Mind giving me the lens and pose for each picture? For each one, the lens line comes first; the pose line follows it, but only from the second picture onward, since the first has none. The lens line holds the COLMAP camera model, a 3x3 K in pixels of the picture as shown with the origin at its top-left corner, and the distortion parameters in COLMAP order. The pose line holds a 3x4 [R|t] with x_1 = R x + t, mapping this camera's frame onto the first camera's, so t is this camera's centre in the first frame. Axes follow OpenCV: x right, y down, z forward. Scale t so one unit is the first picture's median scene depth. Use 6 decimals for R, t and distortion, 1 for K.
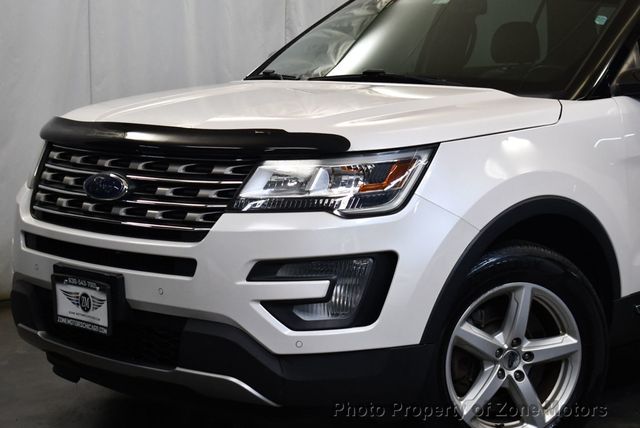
lens RADIAL K [[1349.5, 0, 318.9], [0, 1349.5, 216.0], [0, 0, 1]] dist [-0.016507, 0.000000]
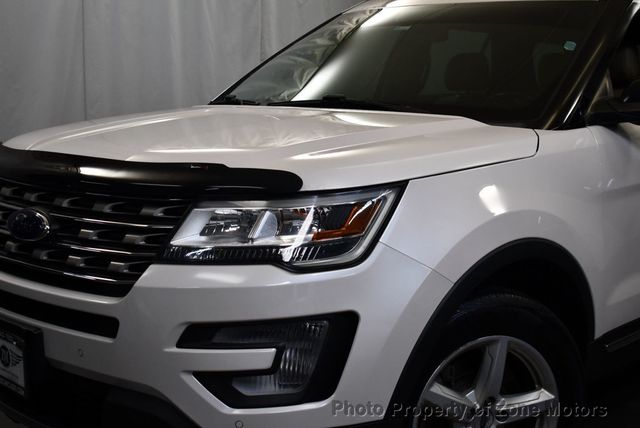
lens RADIAL K [[936.5, 0, 321.7], [0, 936.5, 214.1], [0, 0, 1]] dist [-0.083752, 0.000000]
pose [[0.999729, 0.005330, 0.022662, 0.020713], [-0.005682, 0.999863, 0.015534, -0.040397], [-0.022576, -0.015659, 0.999622, 0.397054]]
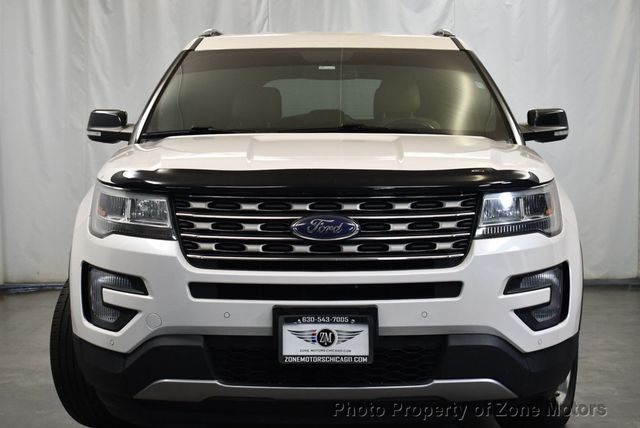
lens RADIAL K [[1233.2, 0, 320.5], [0, 1233.2, 212.3], [0, 0, 1]] dist [-0.039840, 0.000000]
pose [[0.718295, -0.049973, 0.693942, -0.858843], [0.086989, 0.996041, -0.018314, -0.017057], [-0.690279, 0.073520, 0.719798, 0.303827]]
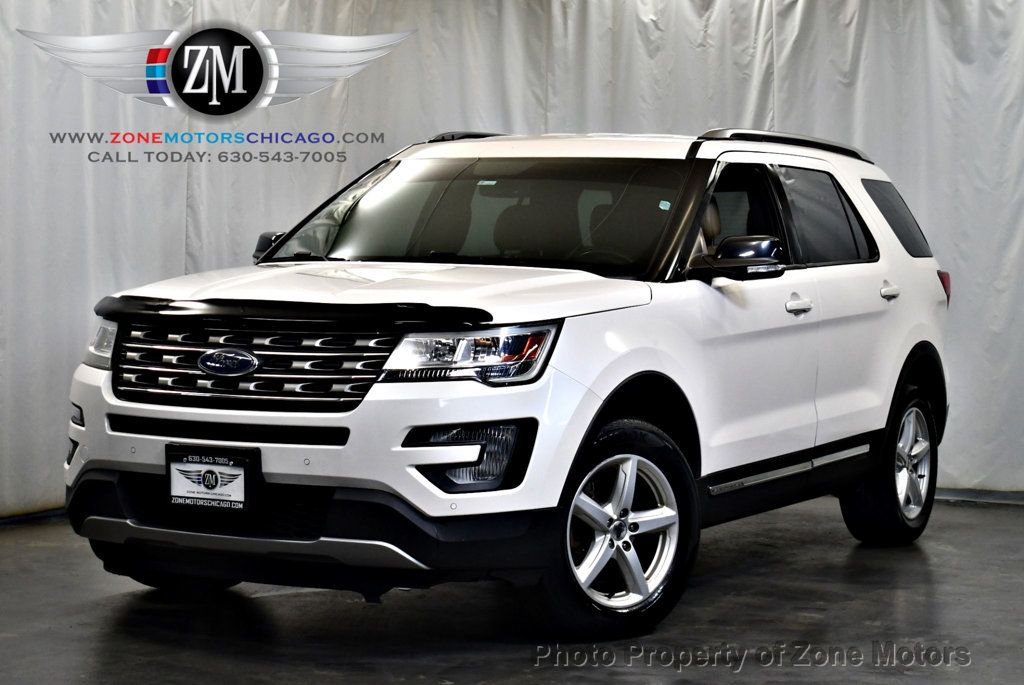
lens RADIAL K [[2159.3, 0, 513.0], [0, 2159.3, 342.3], [0, 0, 1]] dist [-0.016507, 0.000000]
pose [[0.958981, 0.003522, 0.283448, -0.414812], [0.018850, 0.996917, -0.076162, 0.089715], [-0.282843, 0.078381, 0.955958, -0.582262]]
